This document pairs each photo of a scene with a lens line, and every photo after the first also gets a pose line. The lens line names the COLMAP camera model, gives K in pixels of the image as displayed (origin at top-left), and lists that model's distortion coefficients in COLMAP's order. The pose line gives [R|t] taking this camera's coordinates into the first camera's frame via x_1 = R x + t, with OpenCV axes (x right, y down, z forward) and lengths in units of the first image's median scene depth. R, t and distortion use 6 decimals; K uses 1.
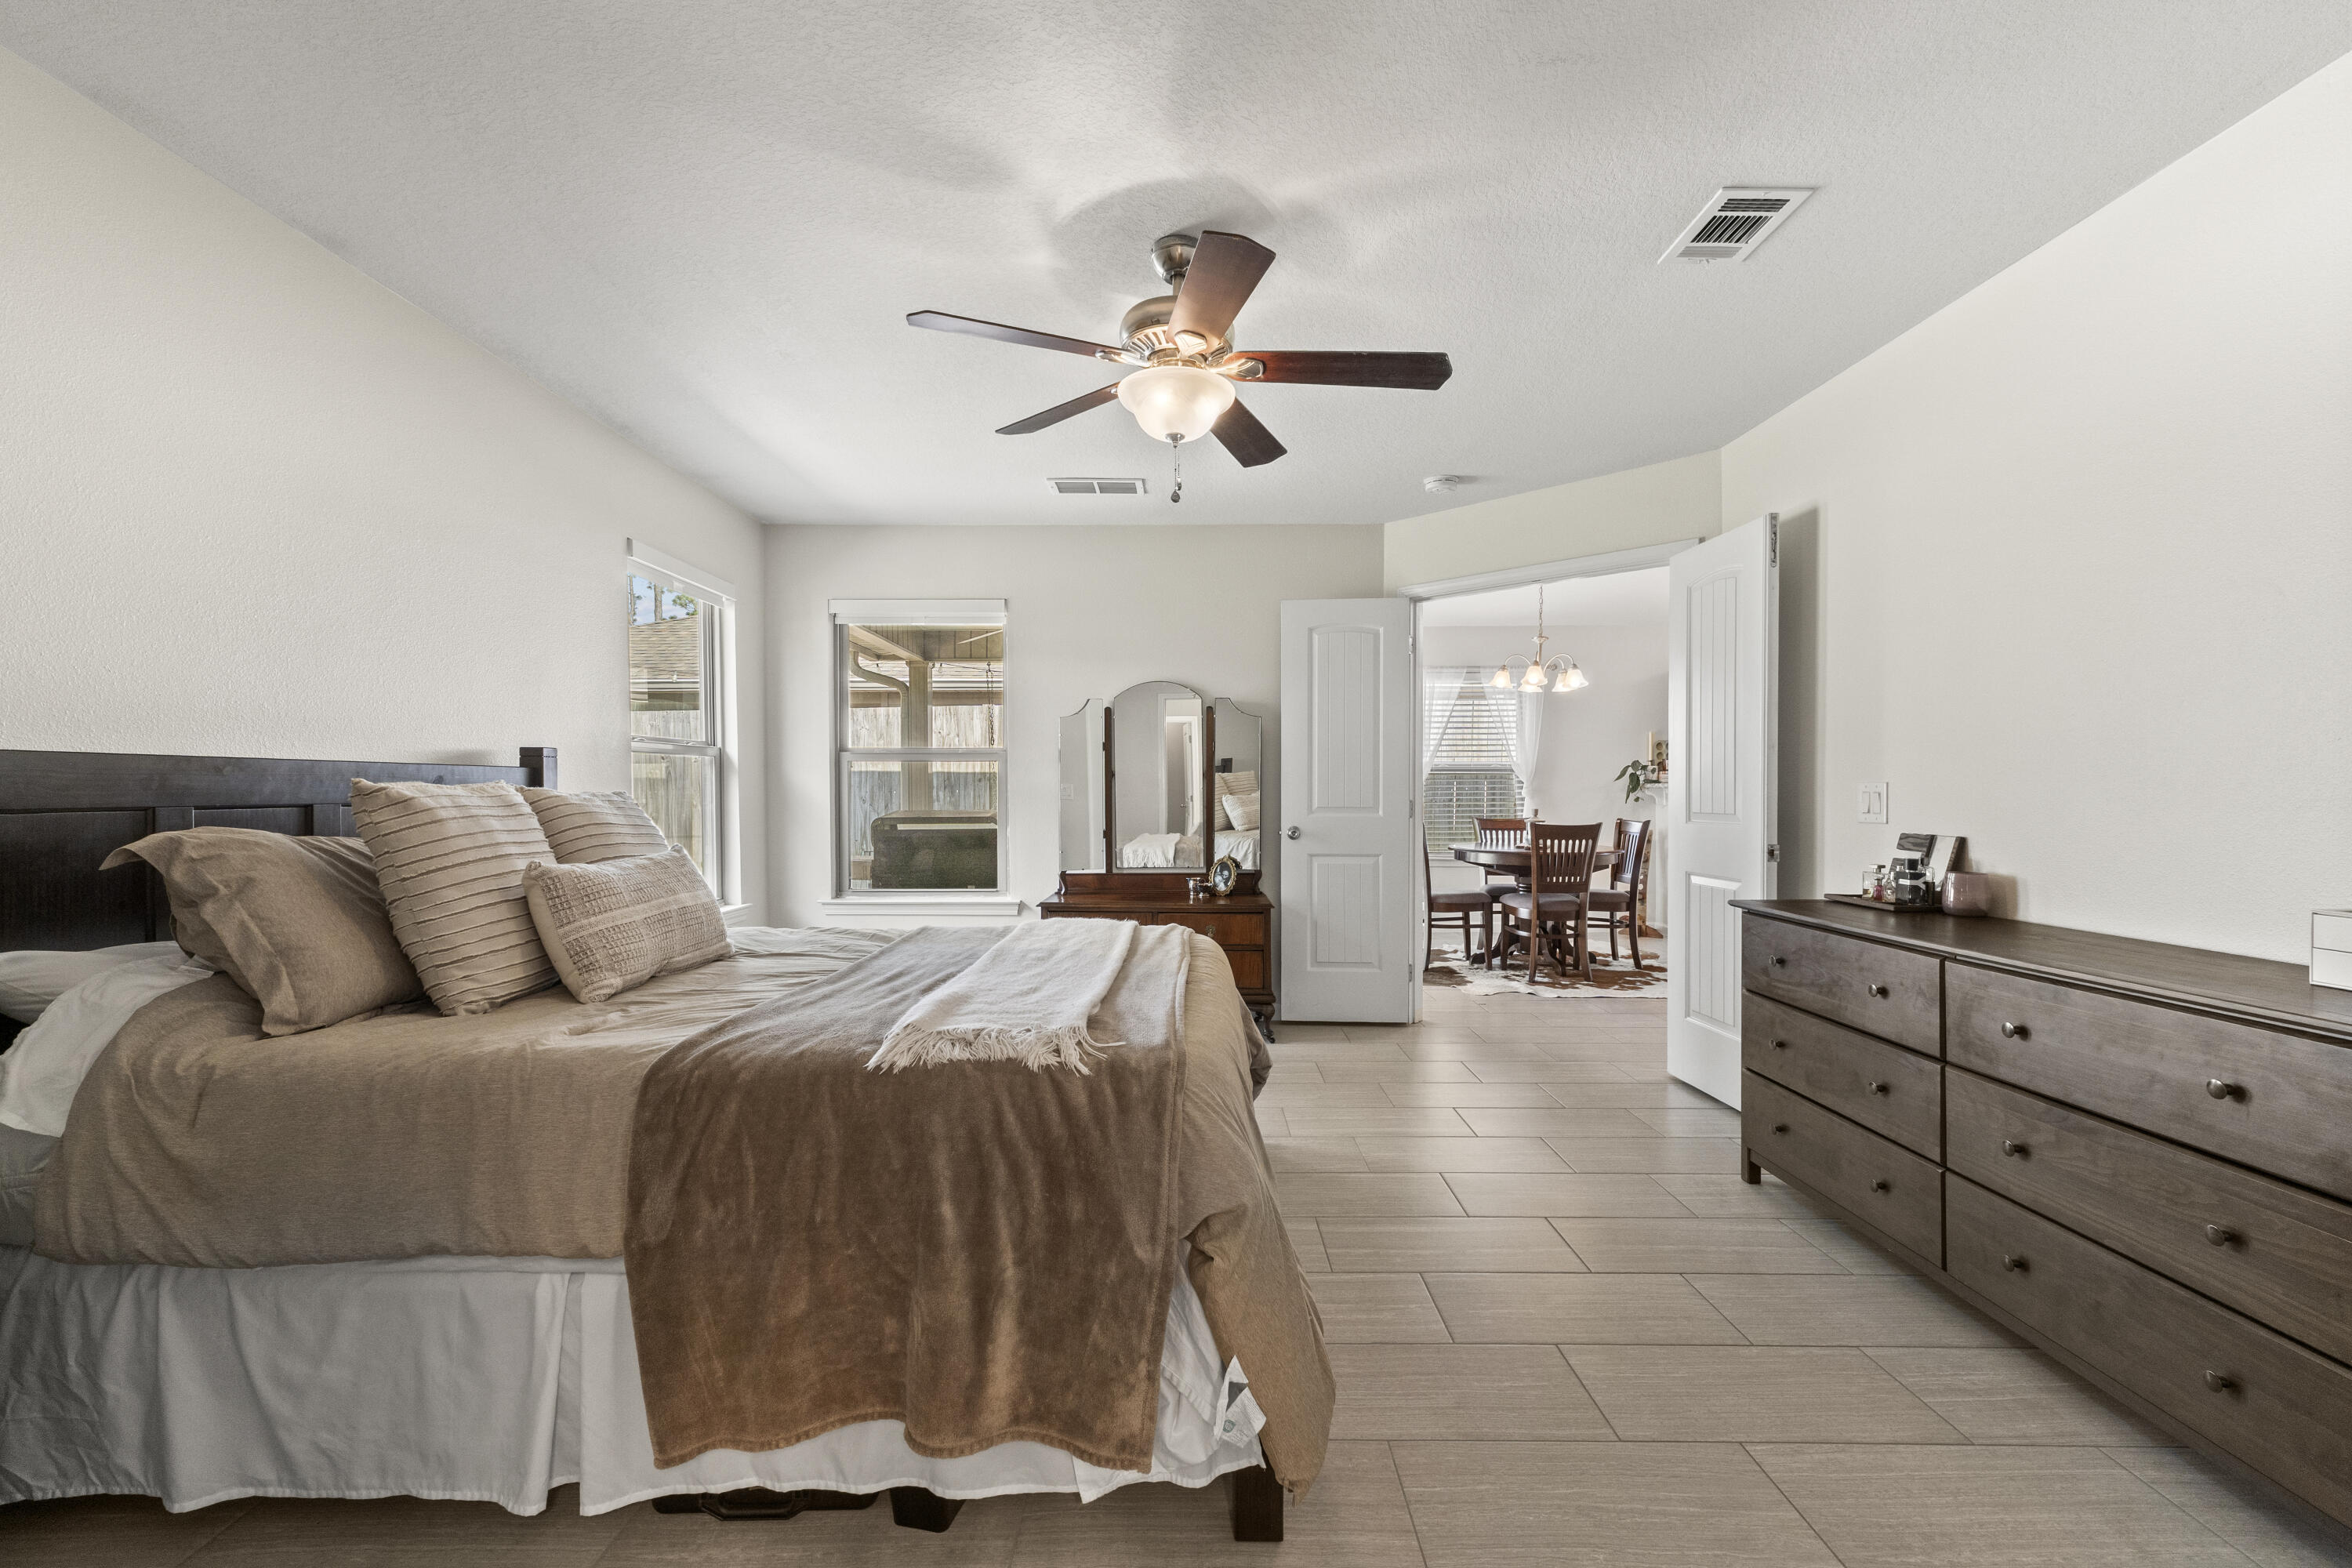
lens RADIAL K [[1000.8, 0, 1177.9], [0, 1000.8, 801.2], [0, 0, 1]] dist [0.001825, 0.000413]
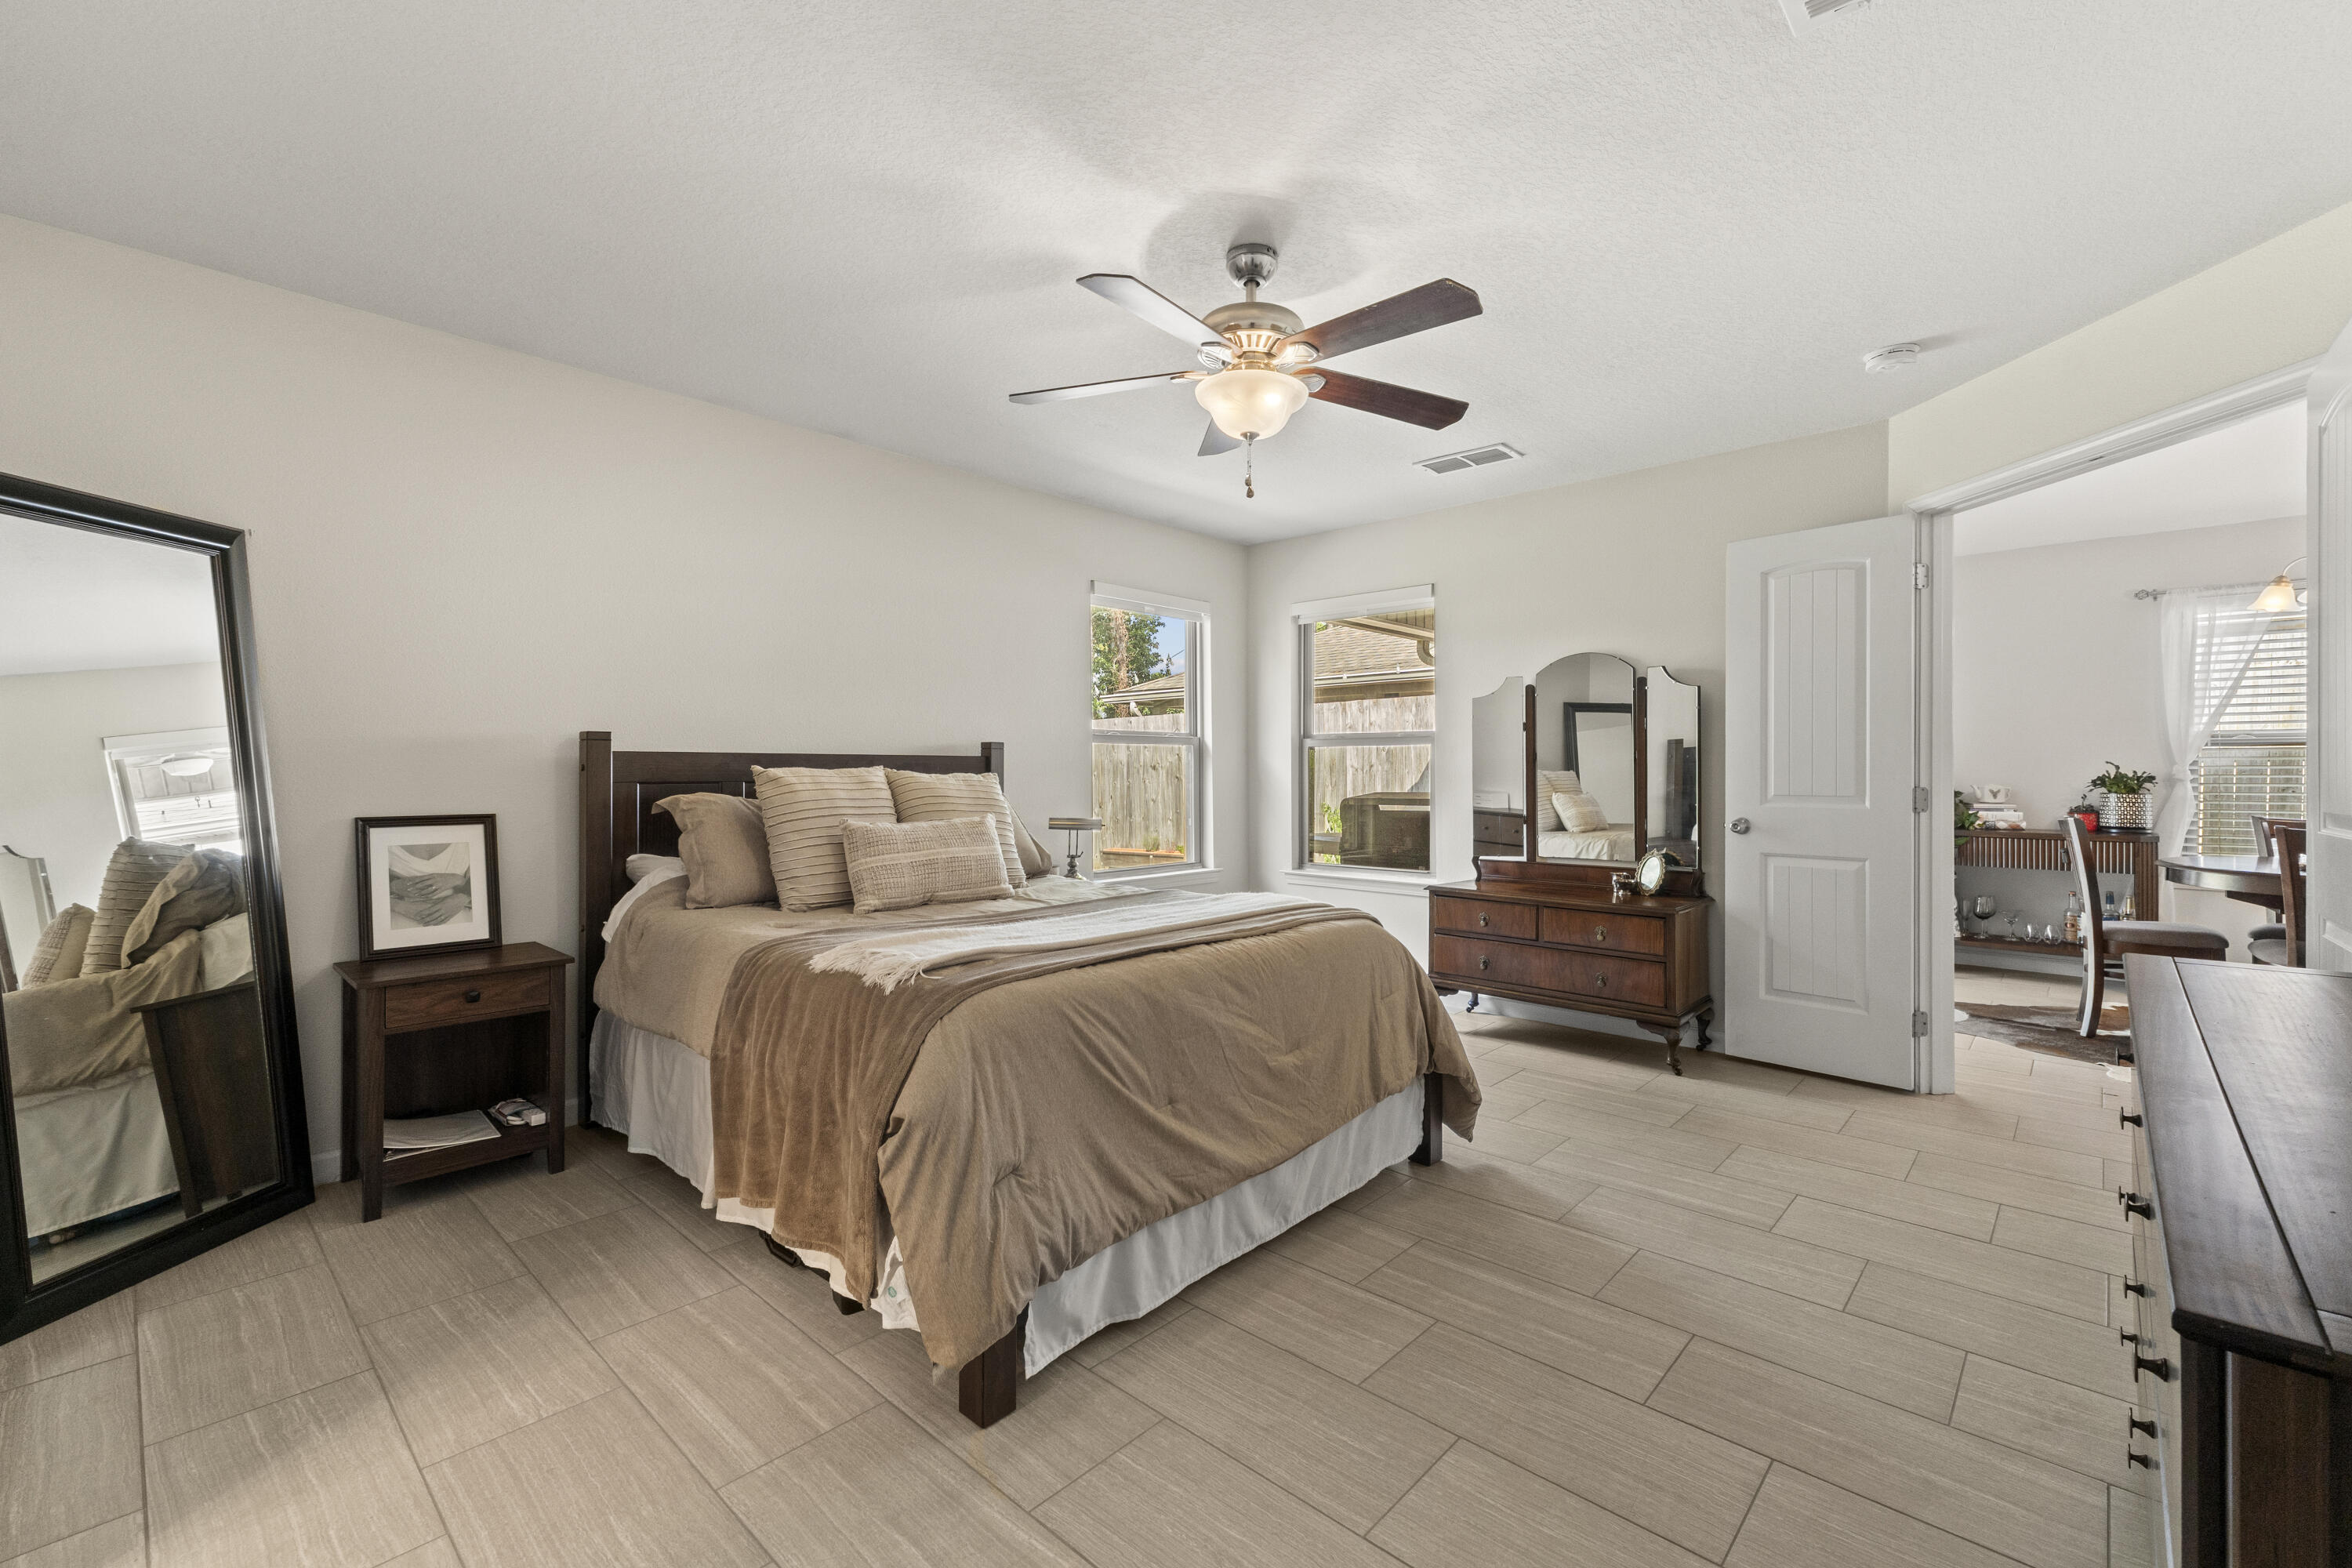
lens RADIAL K [[992.2, 0, 1179.3], [0, 992.2, 777.4], [0, 0, 1]] dist [0.004871, 0.000167]
pose [[0.736494, 0.005000, -0.676425, 0.327728], [-0.009021, 0.999956, -0.002431, -0.001887], [0.676384, 0.007892, 0.736507, 0.096756]]
